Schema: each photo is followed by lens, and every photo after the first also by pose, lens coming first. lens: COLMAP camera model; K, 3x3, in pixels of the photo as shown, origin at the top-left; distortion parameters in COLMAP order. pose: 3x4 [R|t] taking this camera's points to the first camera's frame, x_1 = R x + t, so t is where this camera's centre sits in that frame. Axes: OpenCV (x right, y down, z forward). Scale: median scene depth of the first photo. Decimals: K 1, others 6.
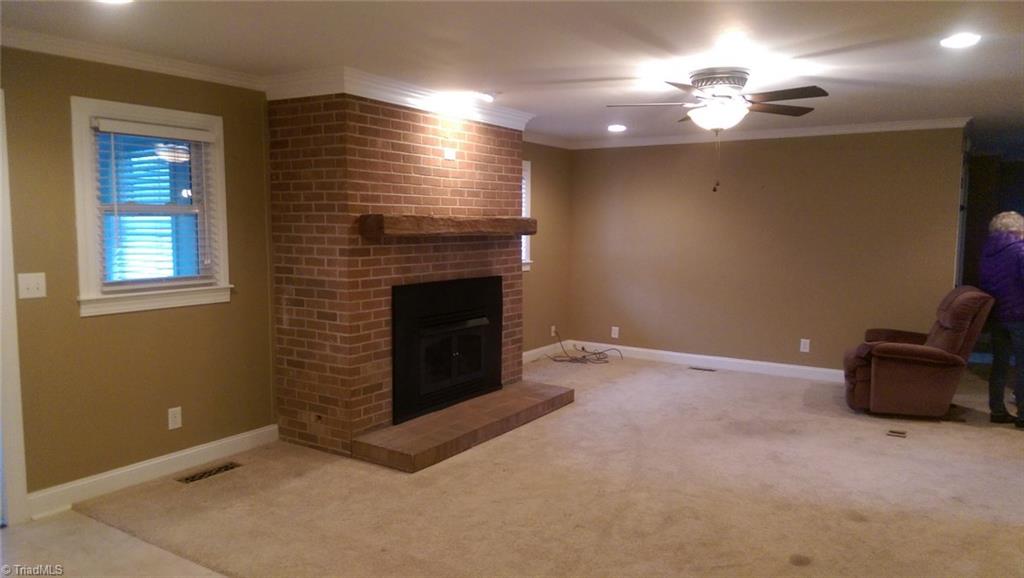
lens RADIAL K [[709.6, 0, 511.5], [0, 709.6, 291.2], [0, 0, 1]] dist [-0.004057, -0.003018]
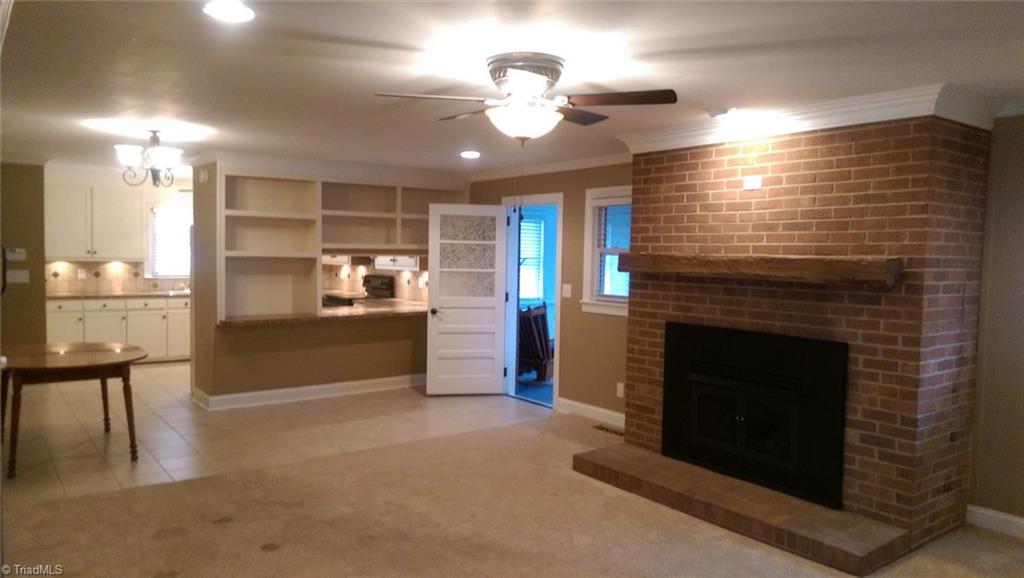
lens RADIAL K [[709.6, 0, 511.8], [0, 709.6, 286.6], [0, 0, 1]] dist [-0.004057, -0.003018]
pose [[-0.349085, 0.033519, -0.936491, 0.801312], [-0.109108, 0.991109, 0.076144, -0.101125], [0.930718, 0.128759, -0.342324, 1.020566]]
